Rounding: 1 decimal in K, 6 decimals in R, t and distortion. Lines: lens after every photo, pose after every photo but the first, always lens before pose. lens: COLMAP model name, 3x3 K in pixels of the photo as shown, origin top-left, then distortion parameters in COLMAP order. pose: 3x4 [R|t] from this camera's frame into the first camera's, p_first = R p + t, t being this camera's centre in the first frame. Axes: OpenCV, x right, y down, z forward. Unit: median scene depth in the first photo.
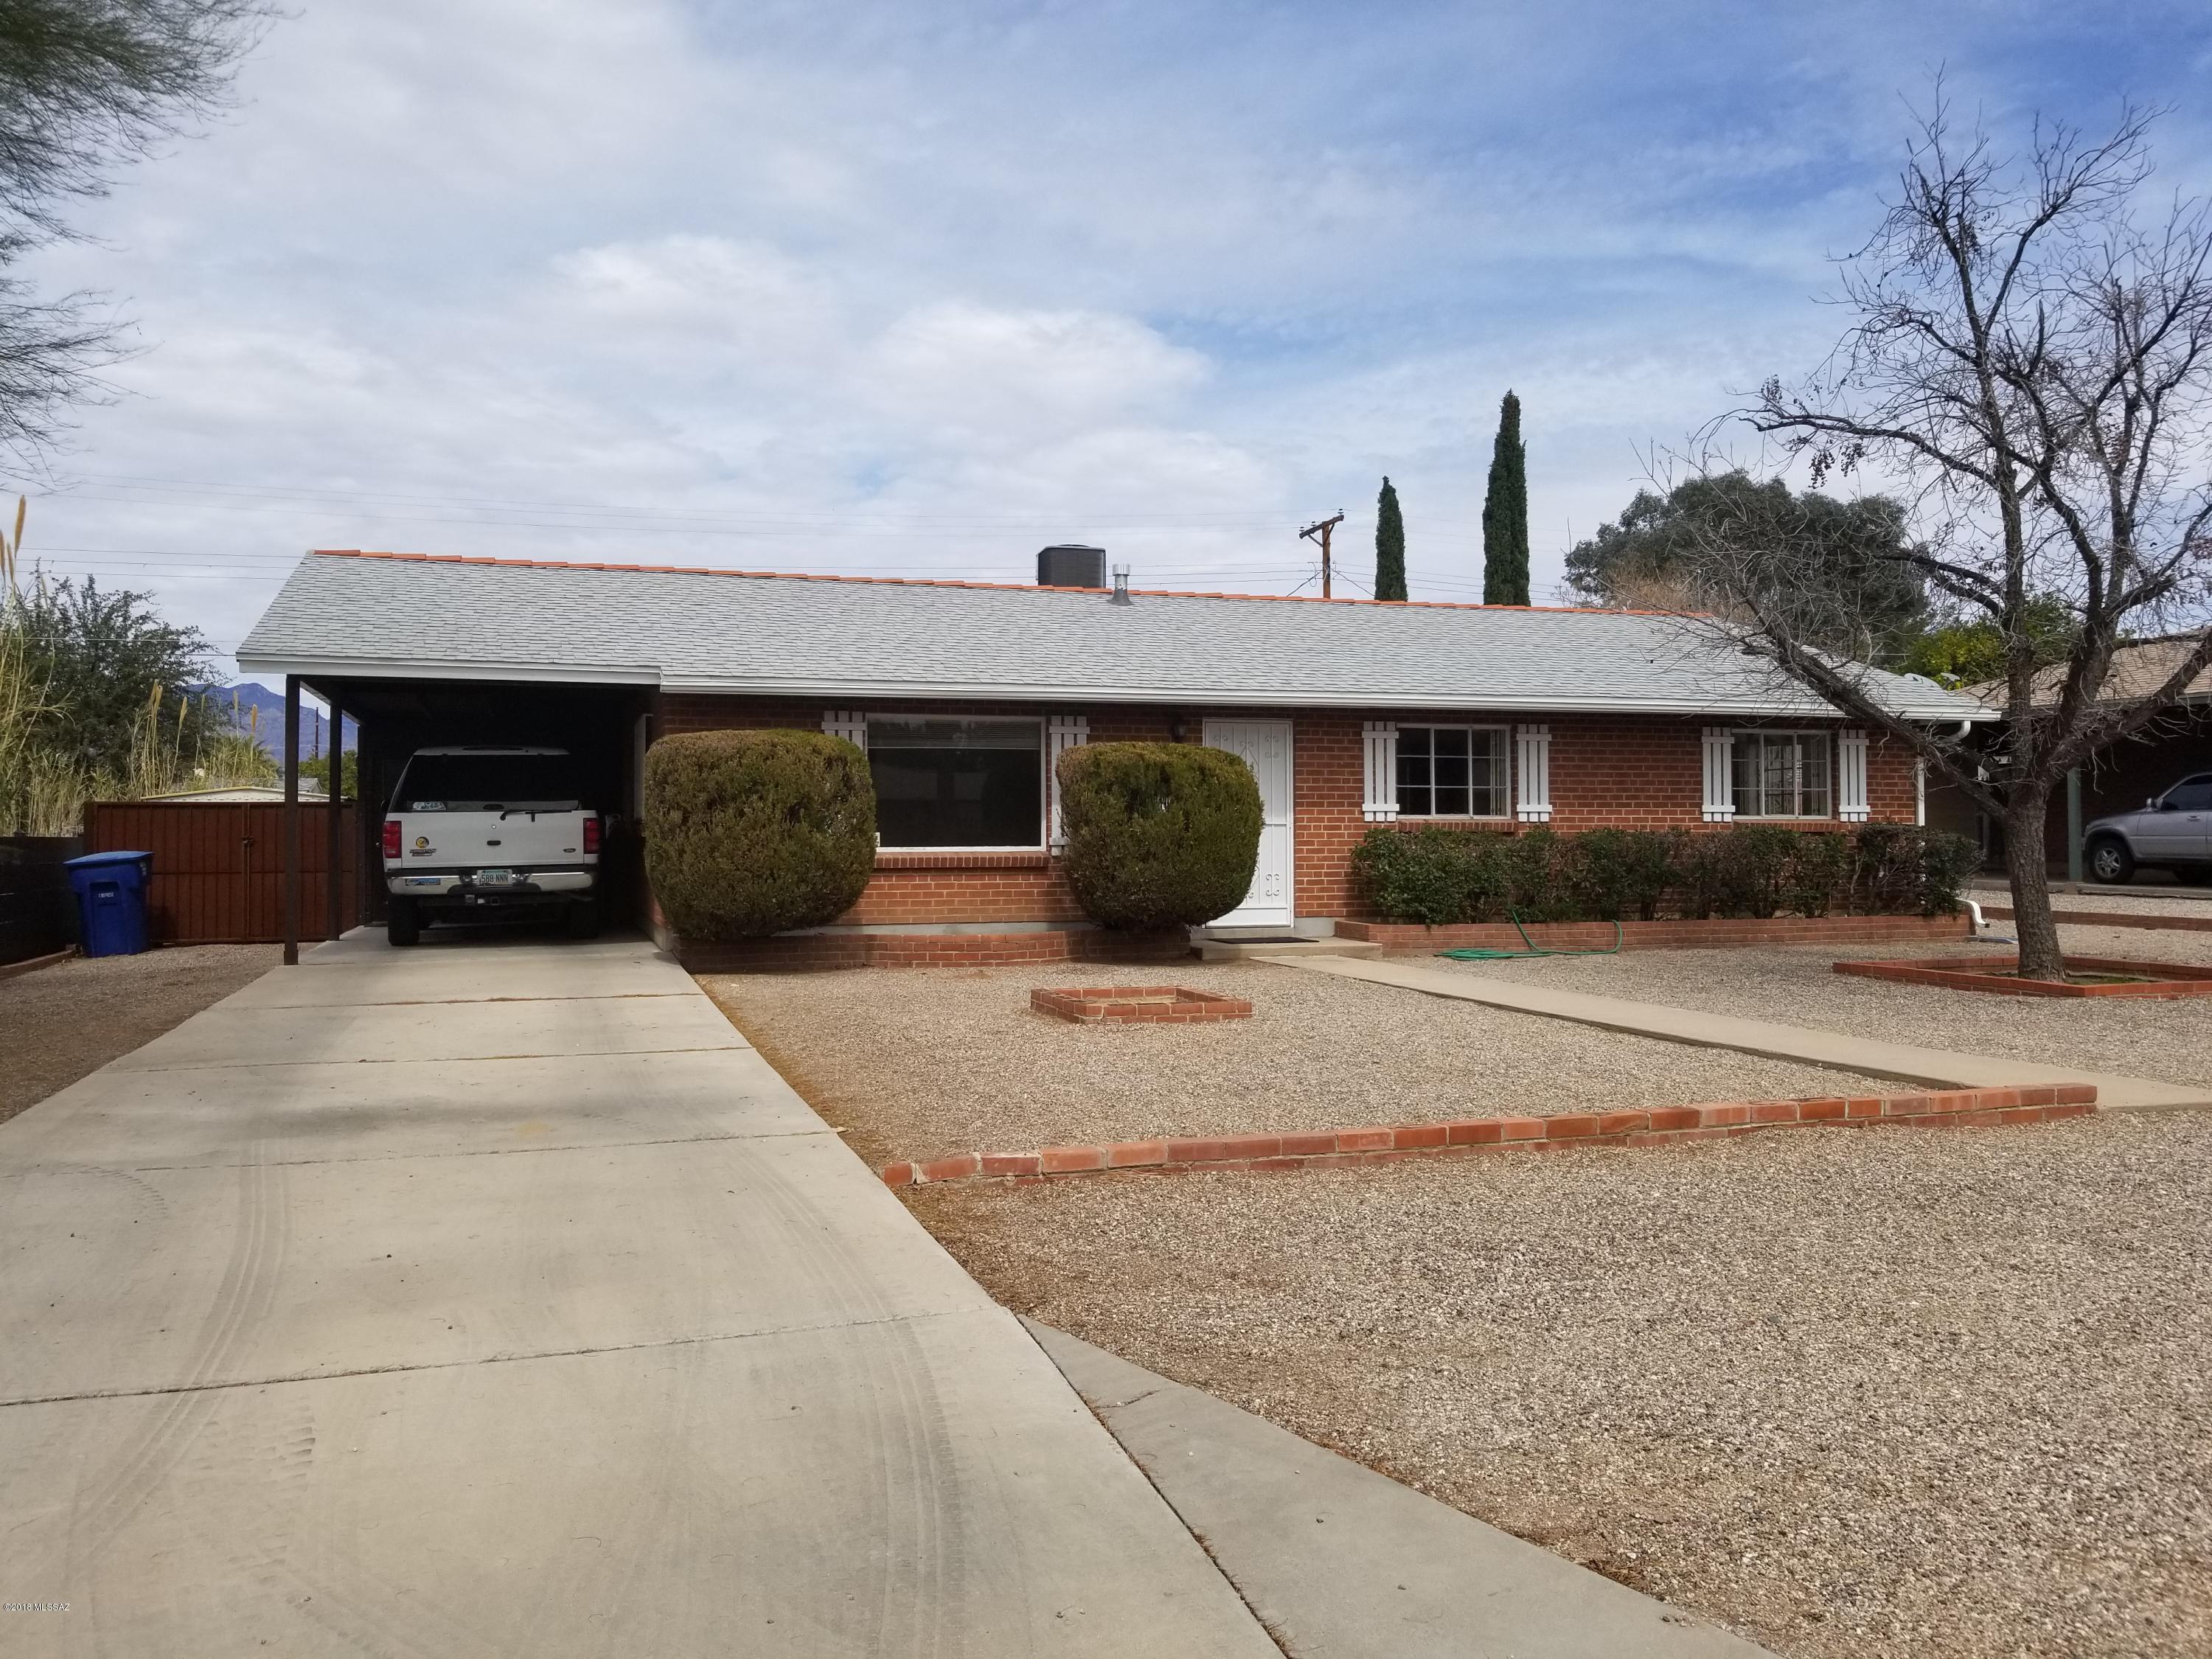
lens RADIAL K [[1759.7, 0, 1105.2], [0, 1759.7, 774.0], [0, 0, 1]] dist [0.090558, -0.155793]
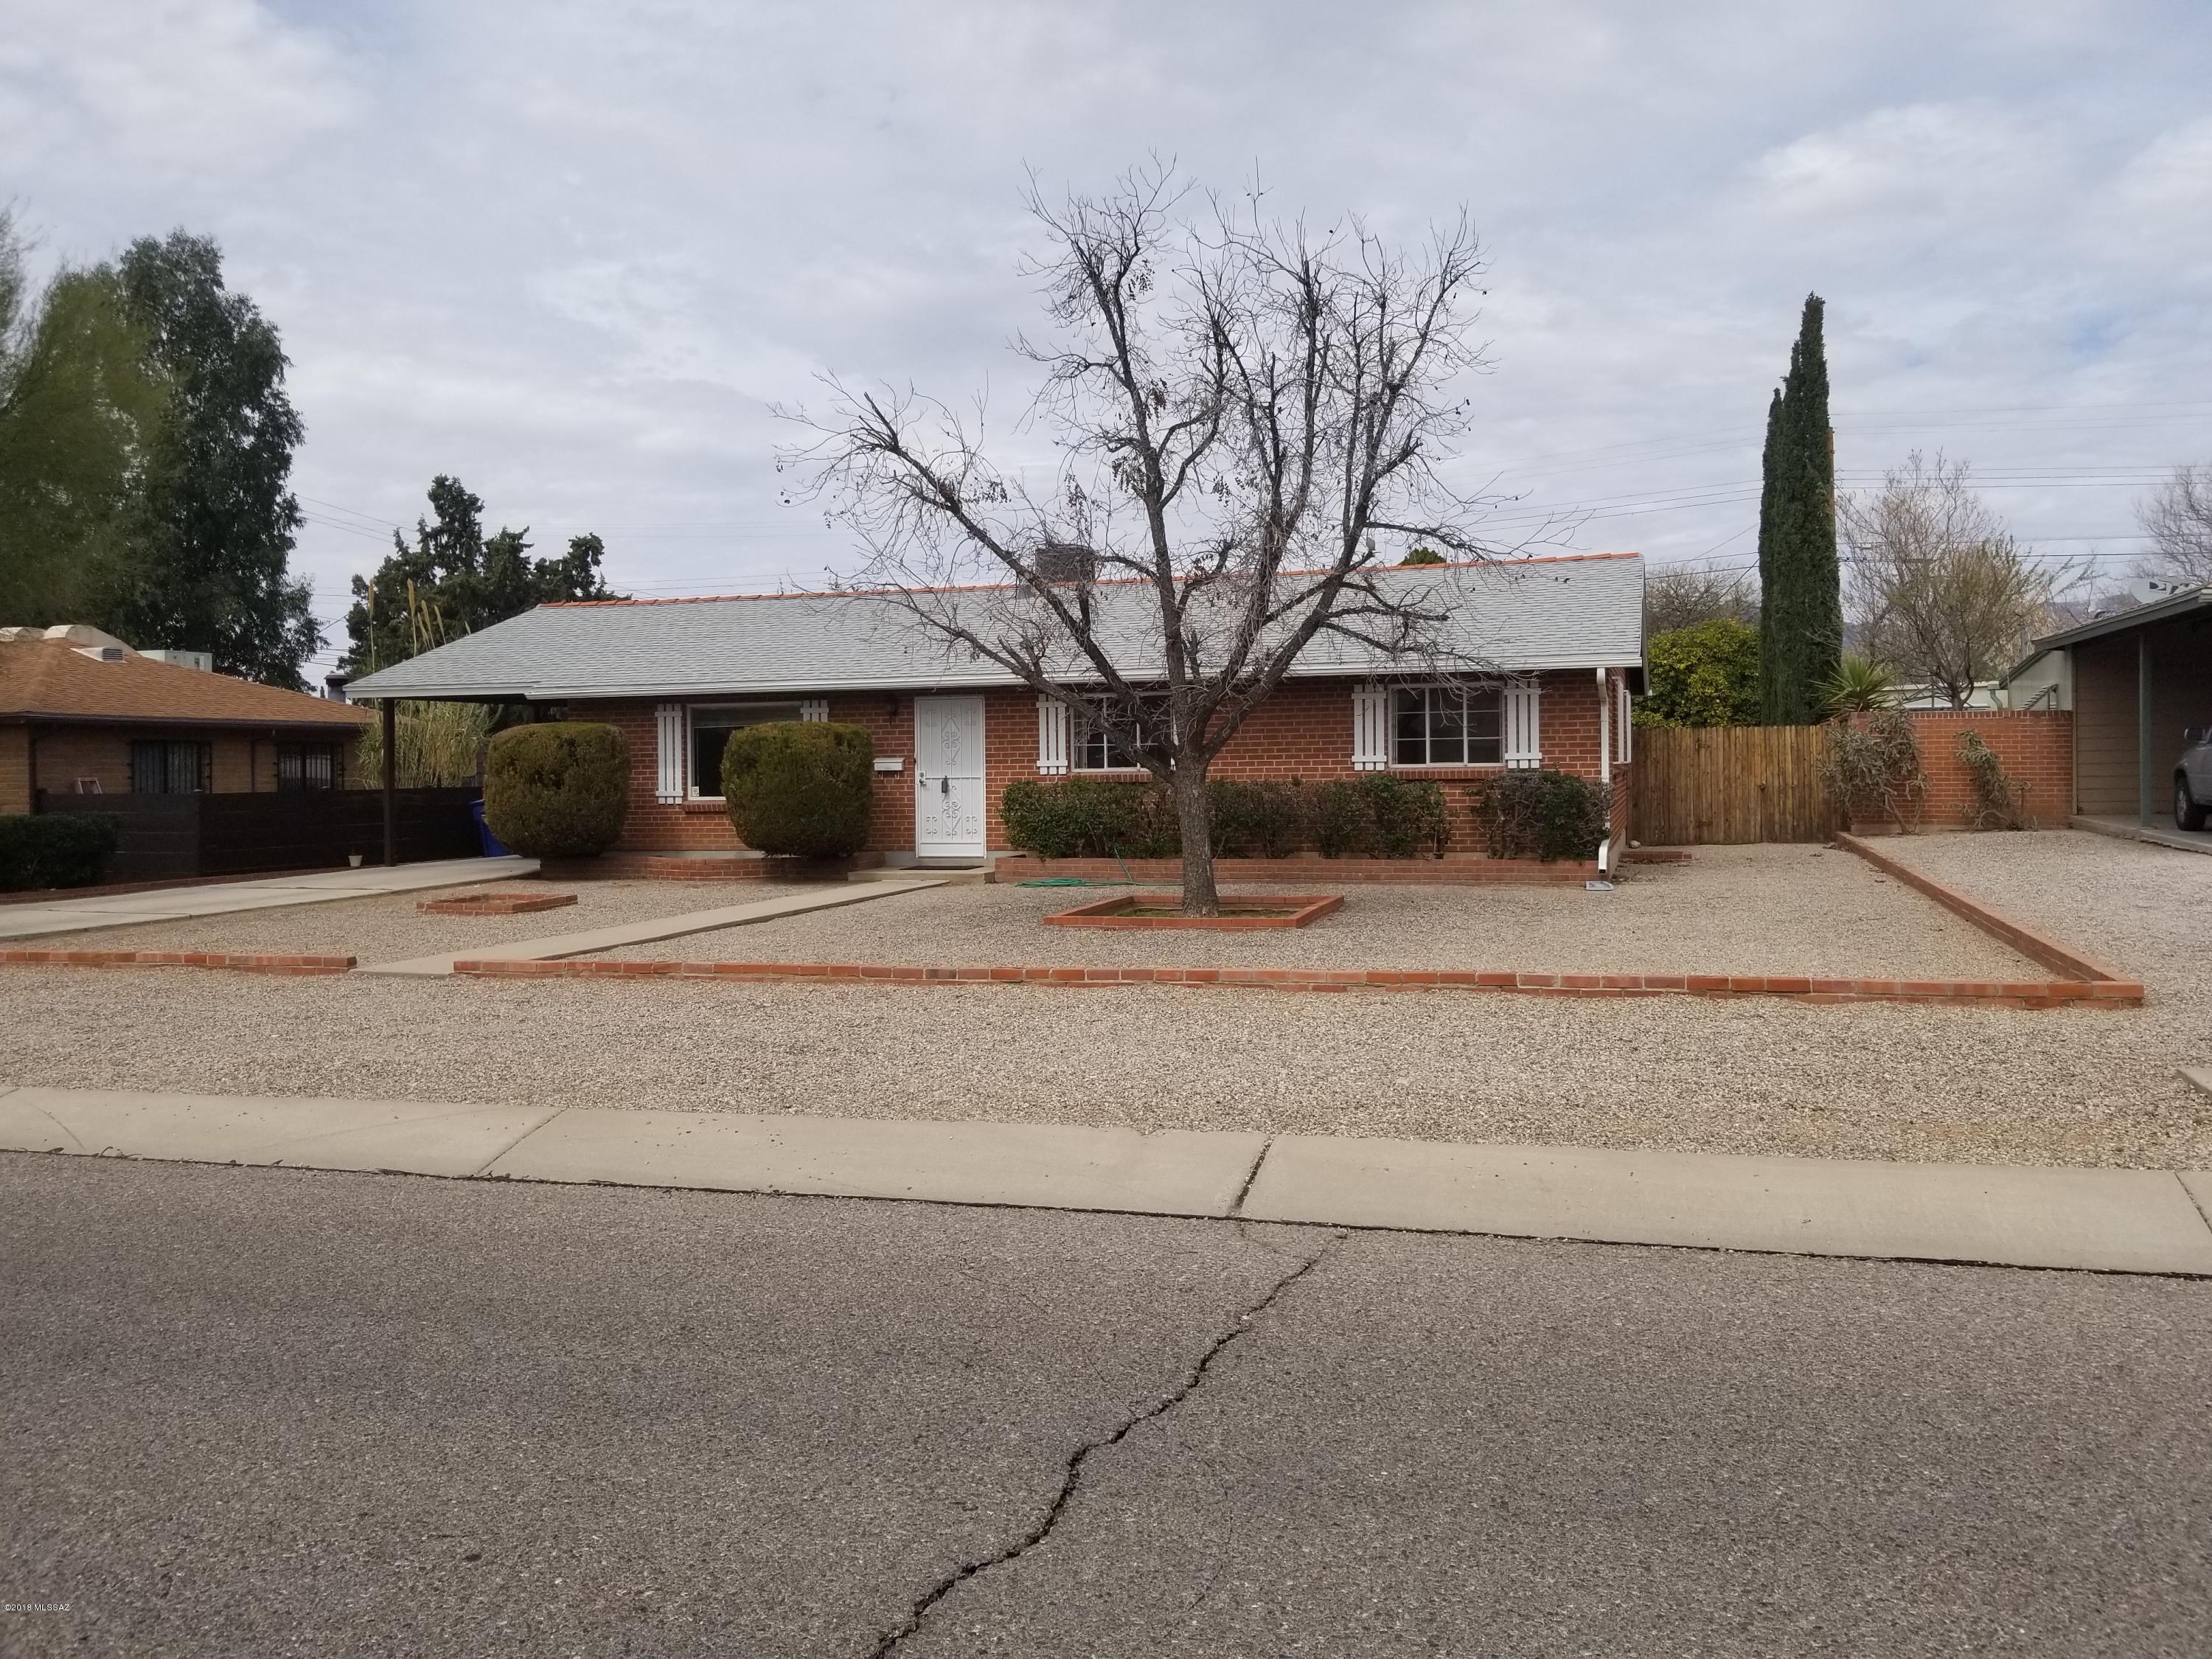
lens RADIAL K [[1740.4, 0, 1092.9], [0, 1740.4, 793.8], [0, 0, 1]] dist [0.085413, -0.154347]
pose [[0.805028, 0.000647, -0.593237, 0.916367], [0.032554, 0.998444, 0.045266, -0.014105], [0.592343, -0.055753, 0.803755, 0.036806]]
